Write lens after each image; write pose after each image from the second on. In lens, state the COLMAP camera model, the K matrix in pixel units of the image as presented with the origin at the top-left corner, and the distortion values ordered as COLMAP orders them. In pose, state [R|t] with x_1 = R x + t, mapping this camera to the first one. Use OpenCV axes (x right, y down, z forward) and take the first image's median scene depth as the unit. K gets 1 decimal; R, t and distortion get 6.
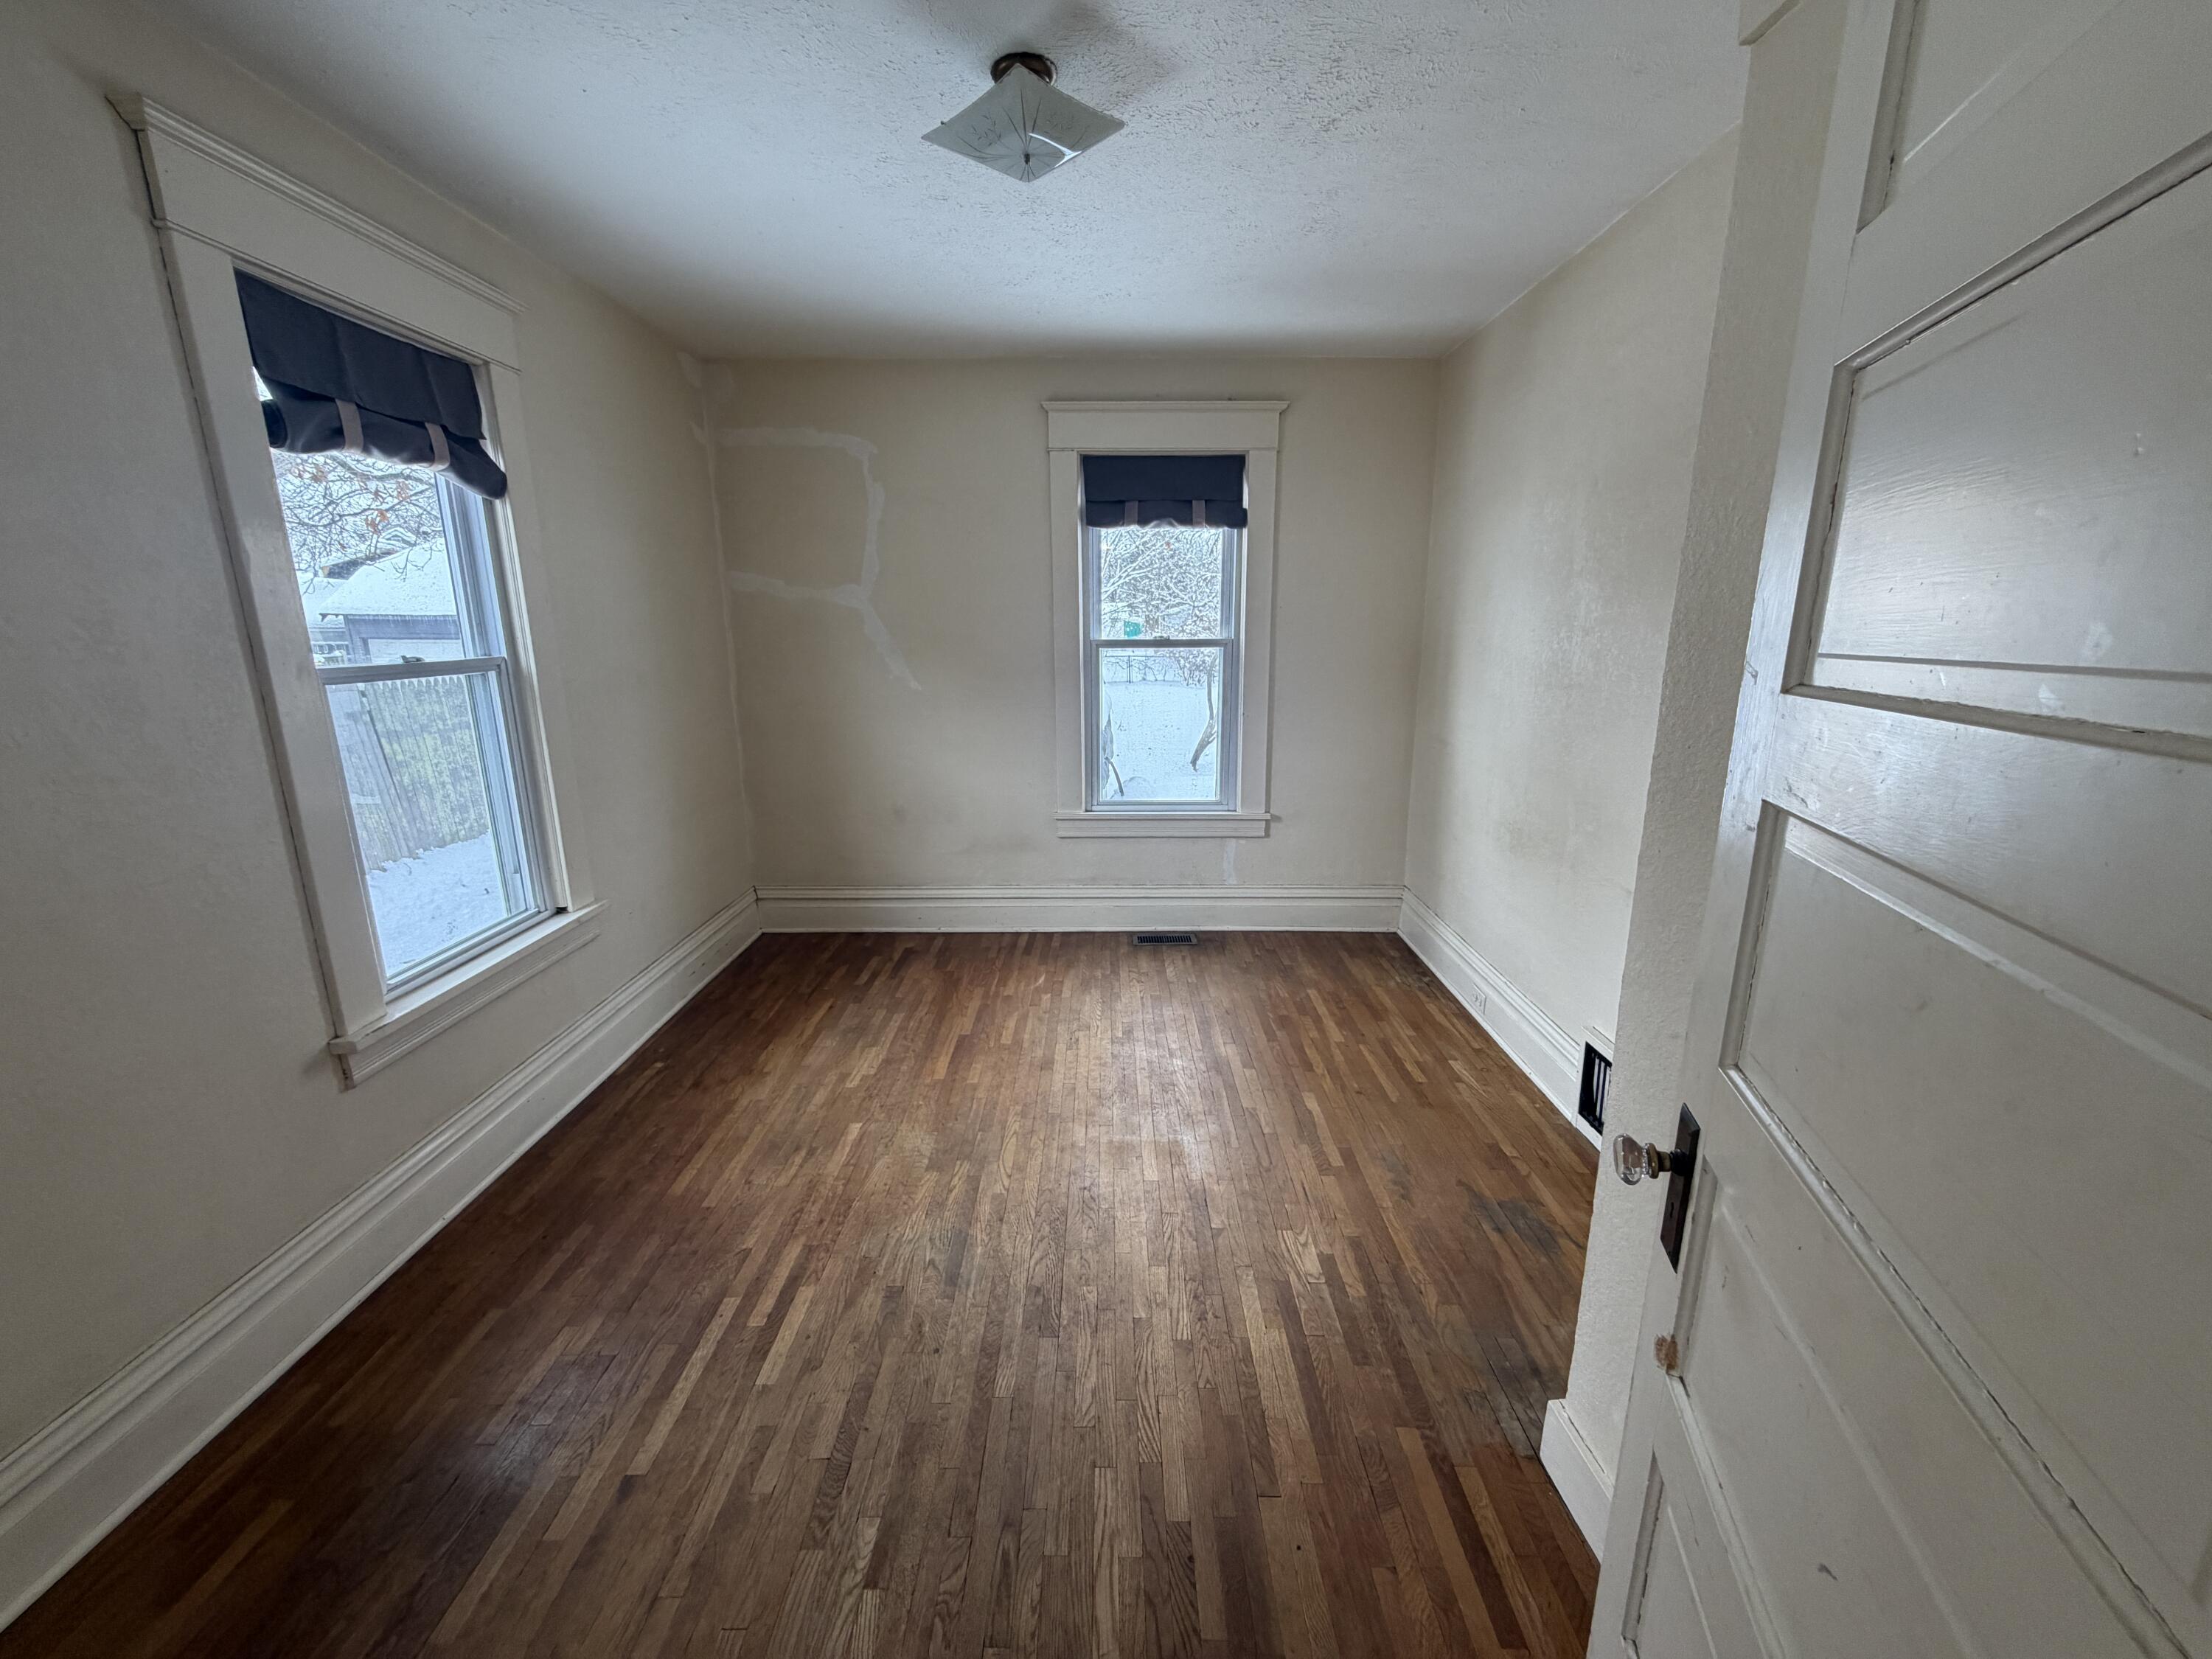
lens RADIAL K [[886.1, 0, 1104.3], [0, 886.1, 828.8], [0, 0, 1]] dist [0.002224, 0.000507]
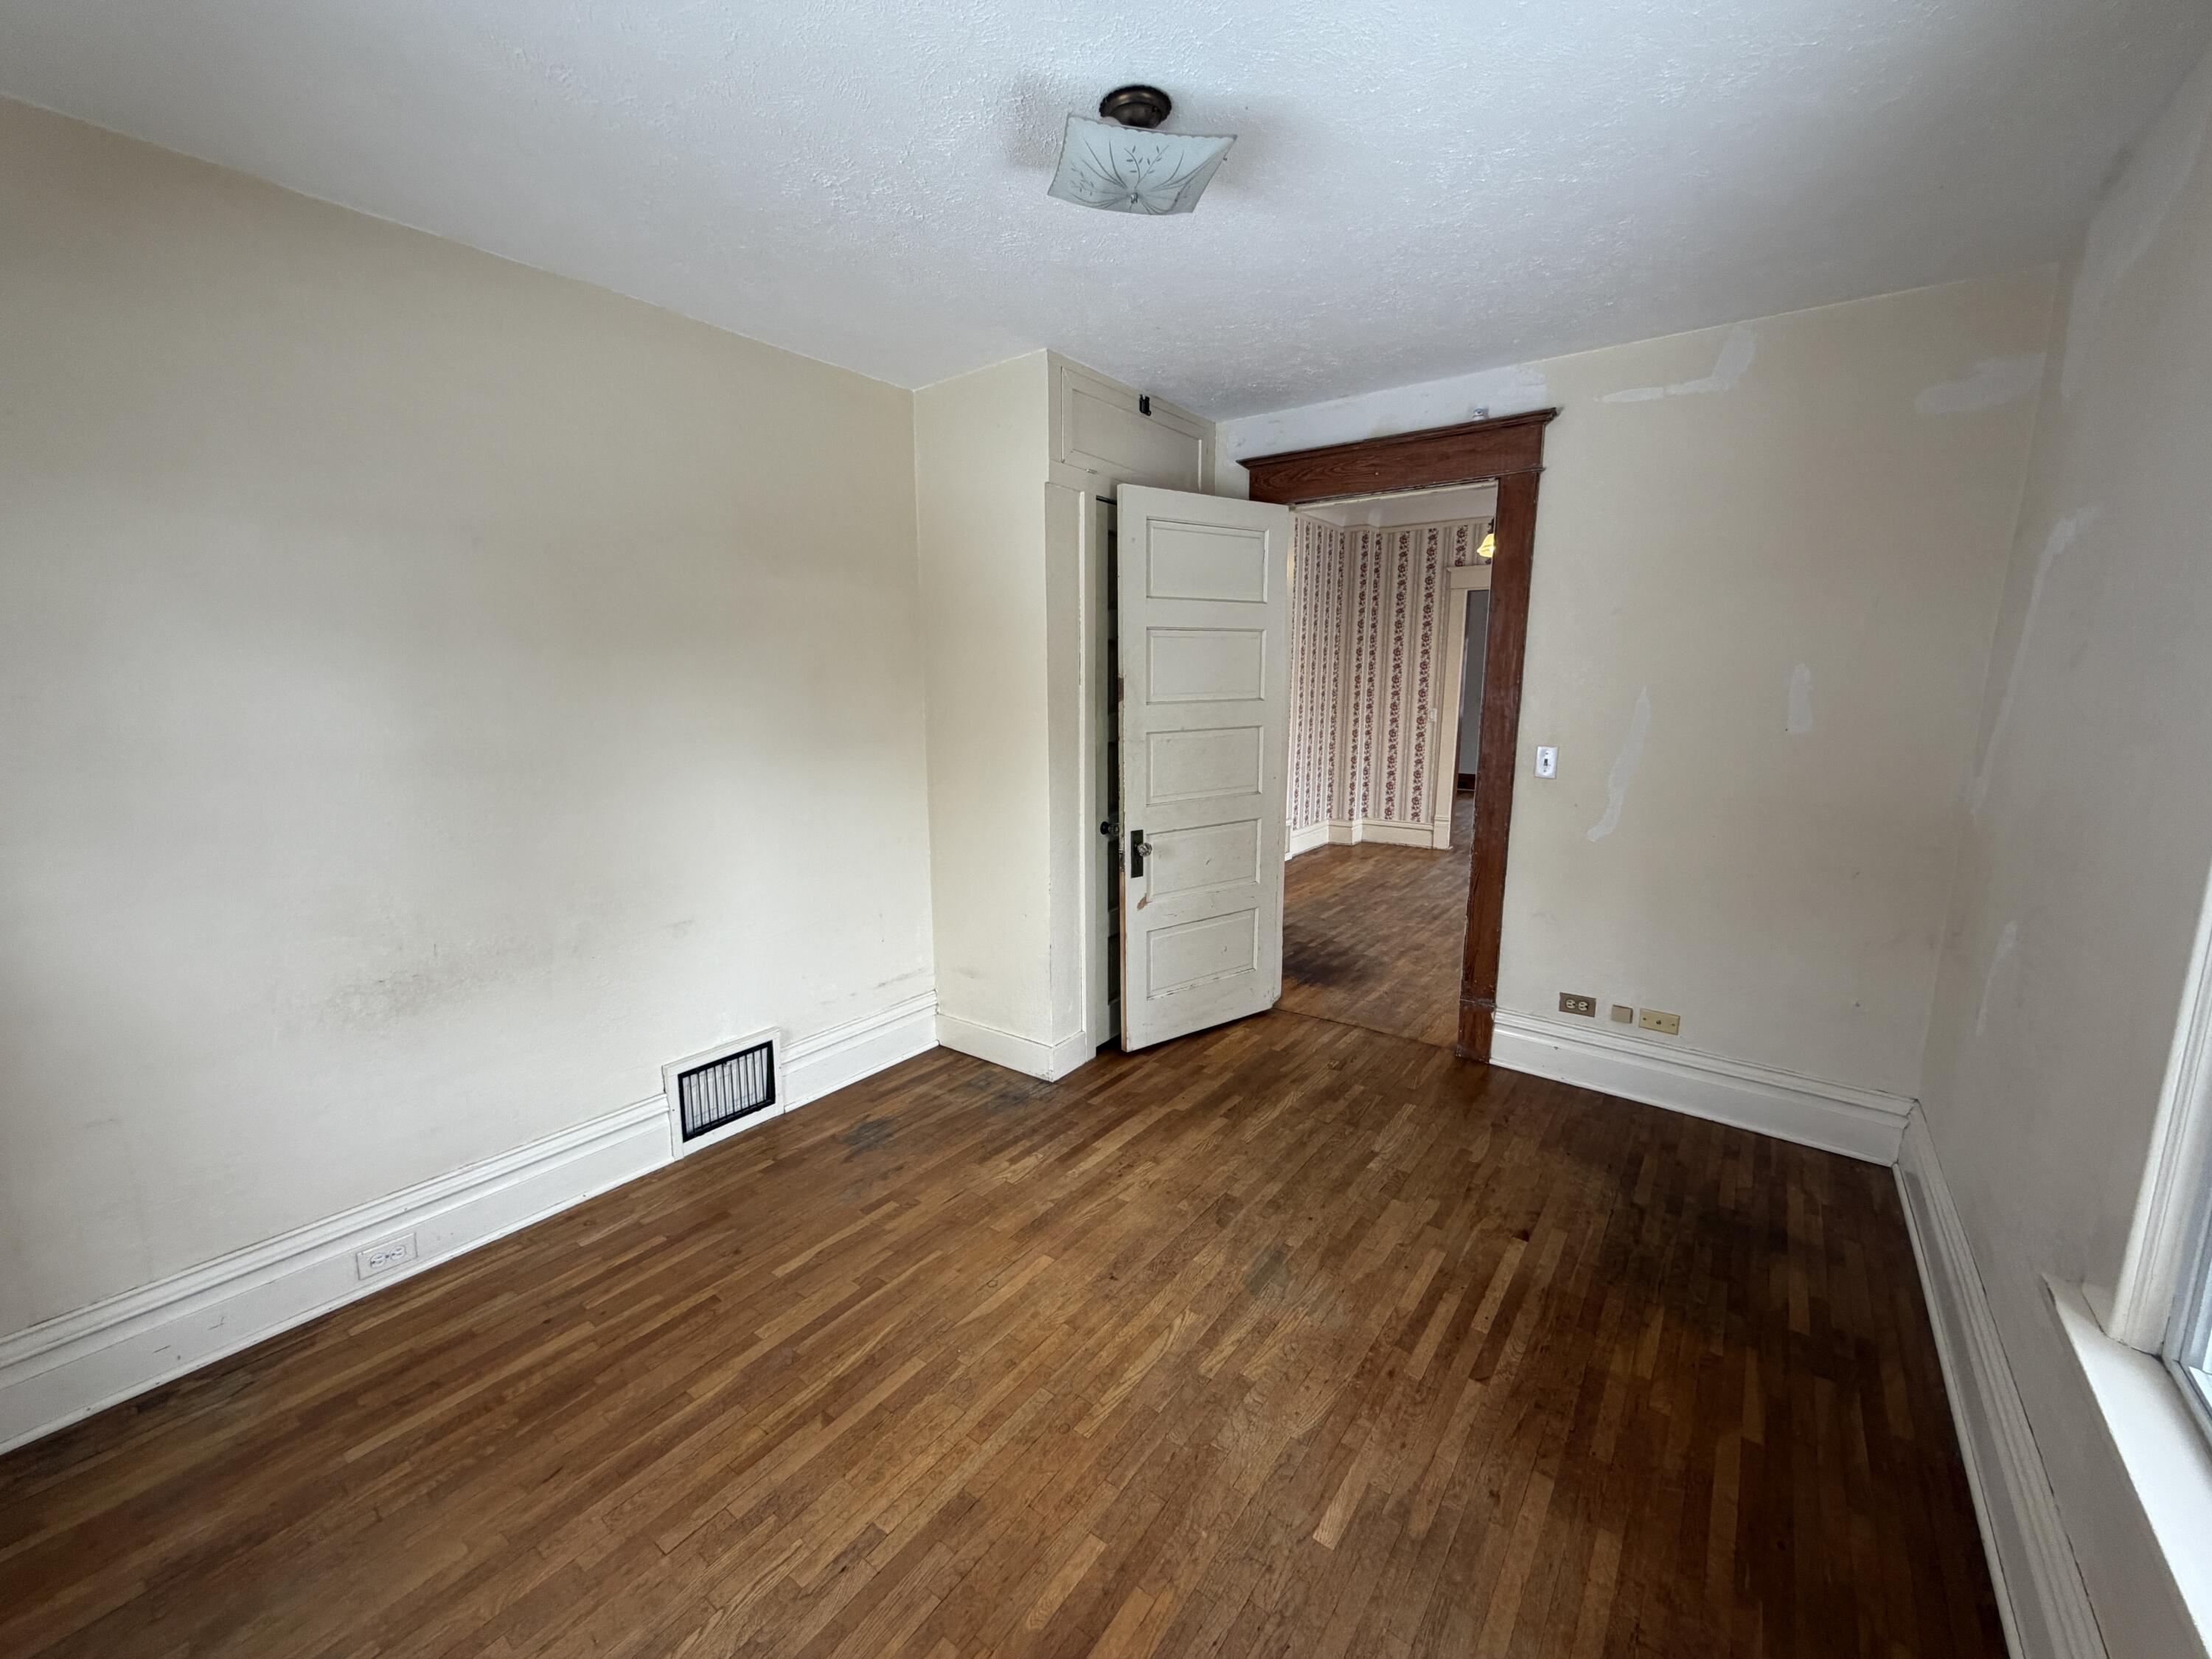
lens RADIAL K [[886.1, 0, 1102.6], [0, 886.1, 832.1], [0, 0, 1]] dist [0.002224, 0.000507]
pose [[-0.801853, -0.093165, 0.590213, -0.545544], [0.144499, 0.928217, 0.342832, -0.374650], [-0.579786, 0.360186, -0.730831, 1.578699]]
